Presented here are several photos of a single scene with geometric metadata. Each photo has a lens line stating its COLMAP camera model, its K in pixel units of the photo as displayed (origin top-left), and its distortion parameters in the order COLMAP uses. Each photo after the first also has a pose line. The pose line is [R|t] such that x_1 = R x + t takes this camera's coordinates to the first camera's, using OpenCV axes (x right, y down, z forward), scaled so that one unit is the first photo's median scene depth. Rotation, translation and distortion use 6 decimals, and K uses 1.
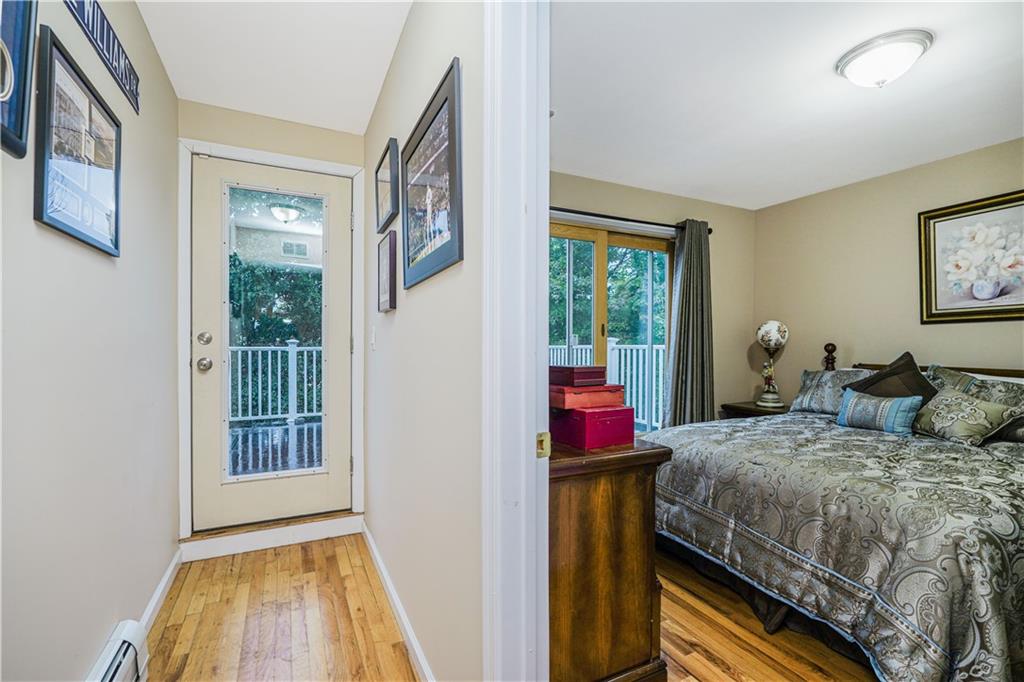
lens RADIAL K [[453.6, 0, 511.6], [0, 453.6, 343.8], [0, 0, 1]] dist [-0.015796, 0.008423]
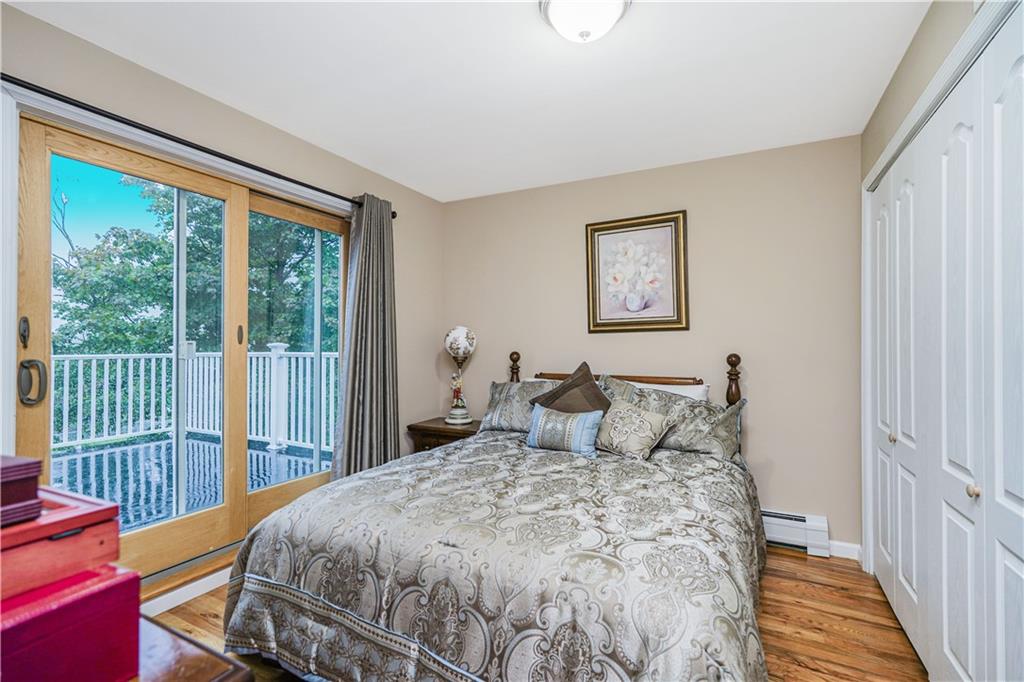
lens RADIAL K [[453.6, 0, 510.5], [0, 453.6, 344.0], [0, 0, 1]] dist [-0.015796, 0.008423]
pose [[0.798639, -0.000918, 0.601809, 0.163034], [0.003093, 0.999992, -0.002579, -0.018438], [-0.601802, 0.003921, 0.798636, 0.313335]]
